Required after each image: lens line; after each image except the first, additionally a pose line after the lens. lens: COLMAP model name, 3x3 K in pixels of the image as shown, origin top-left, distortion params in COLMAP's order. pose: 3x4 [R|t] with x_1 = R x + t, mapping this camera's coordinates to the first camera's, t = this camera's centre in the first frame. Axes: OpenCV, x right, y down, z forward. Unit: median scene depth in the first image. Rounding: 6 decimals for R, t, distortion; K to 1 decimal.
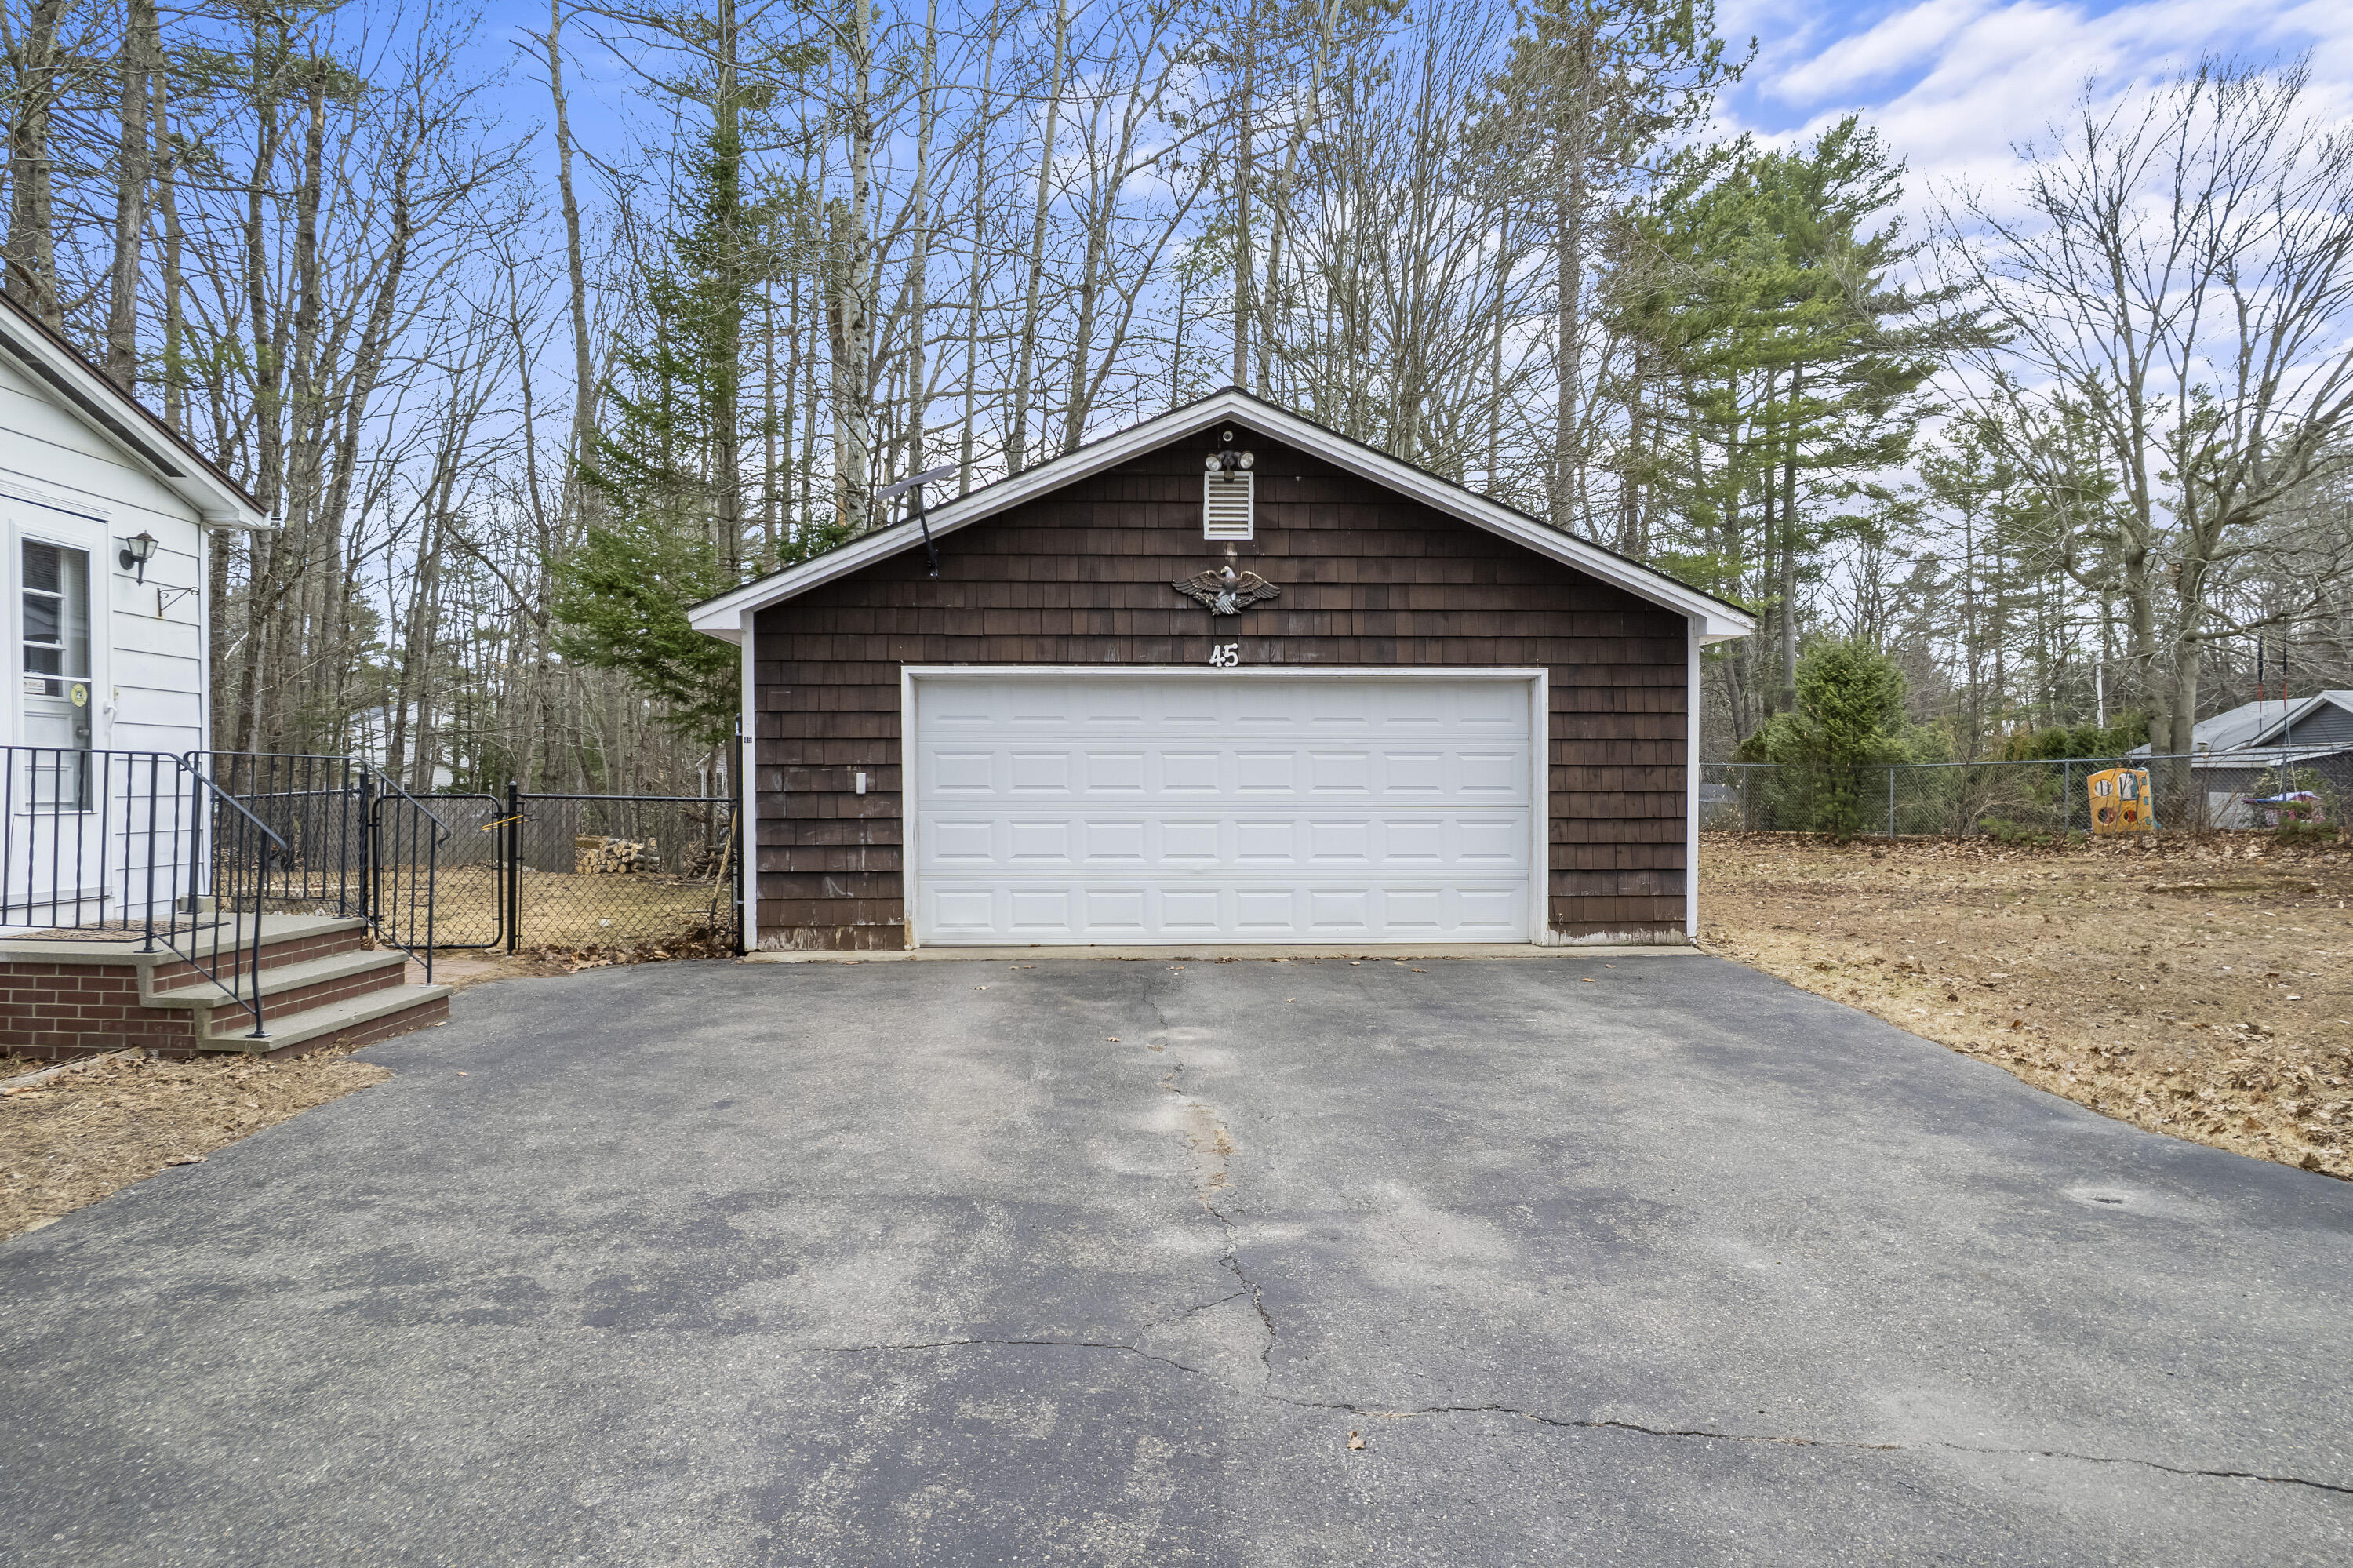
lens RADIAL K [[1519.9, 0, 1175.9], [0, 1519.9, 771.8], [0, 0, 1]] dist [-0.036010, 0.006569]
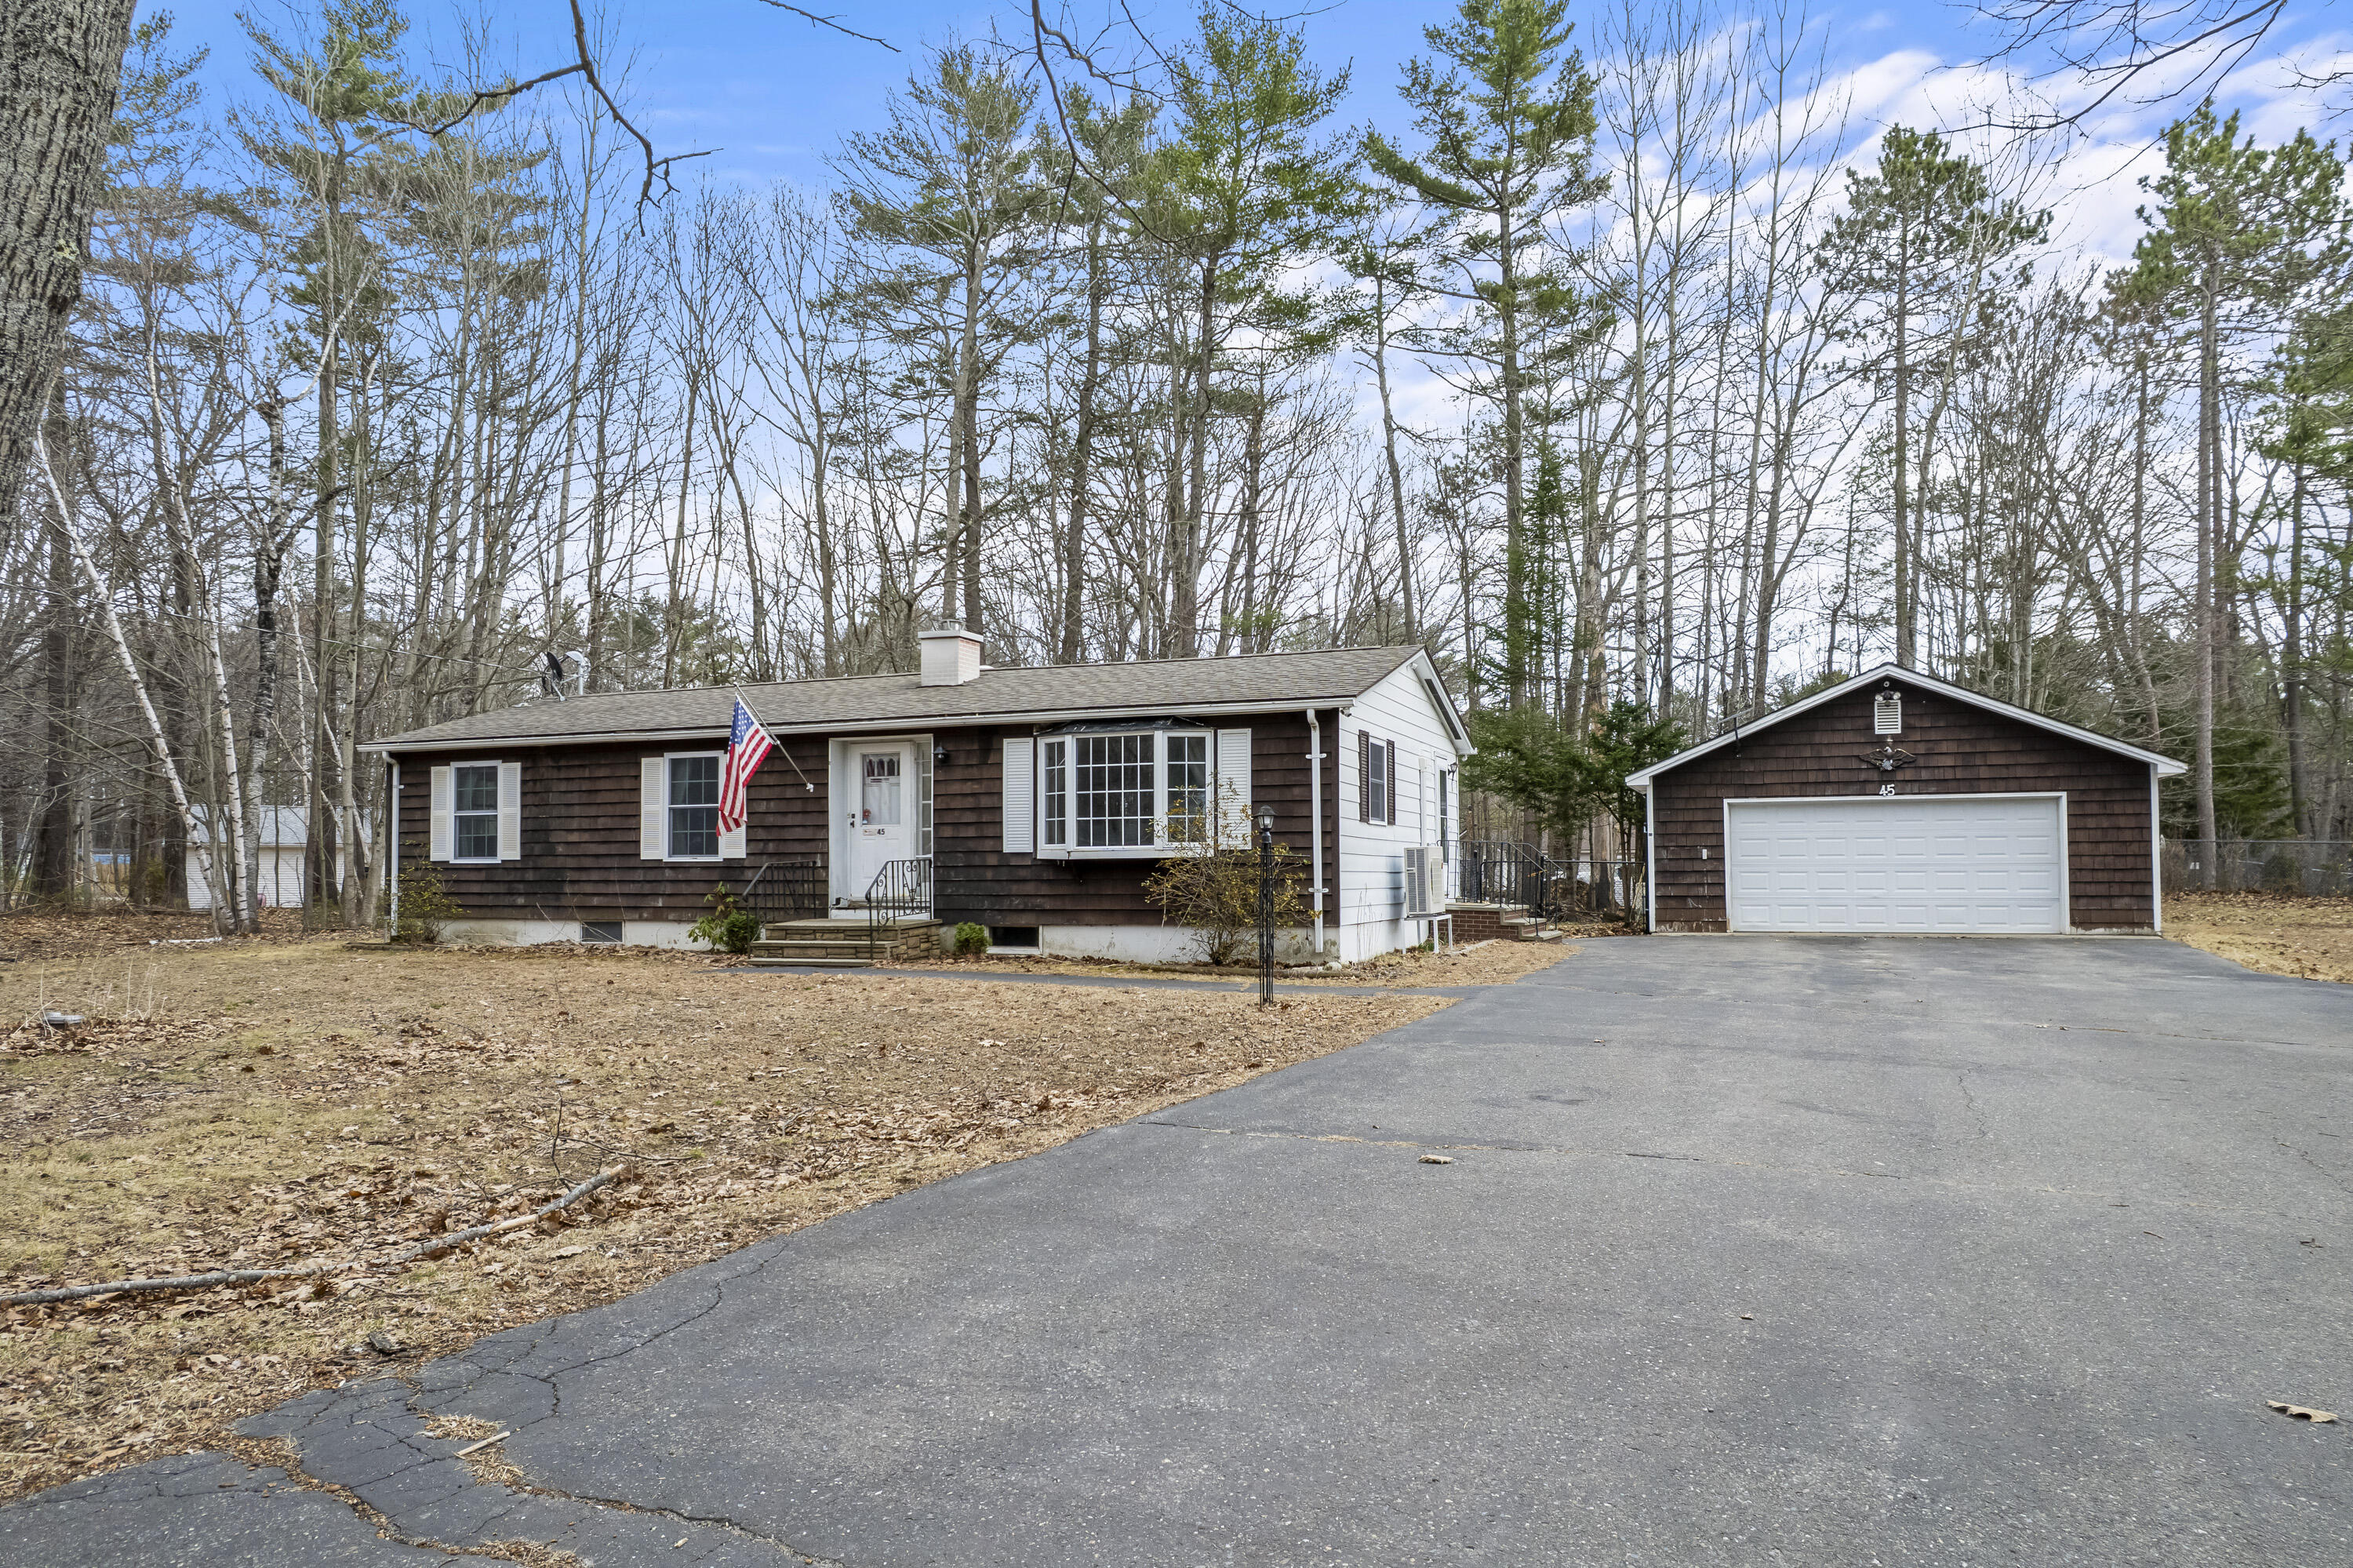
lens RADIAL K [[1519.9, 0, 1191.2], [0, 1519.9, 802.7], [0, 0, 1]] dist [-0.036010, 0.006569]
pose [[0.916060, -0.022013, -0.400437, -0.013812], [0.005529, 0.999091, -0.042275, 0.020880], [0.401003, 0.036513, 0.915349, -1.240498]]
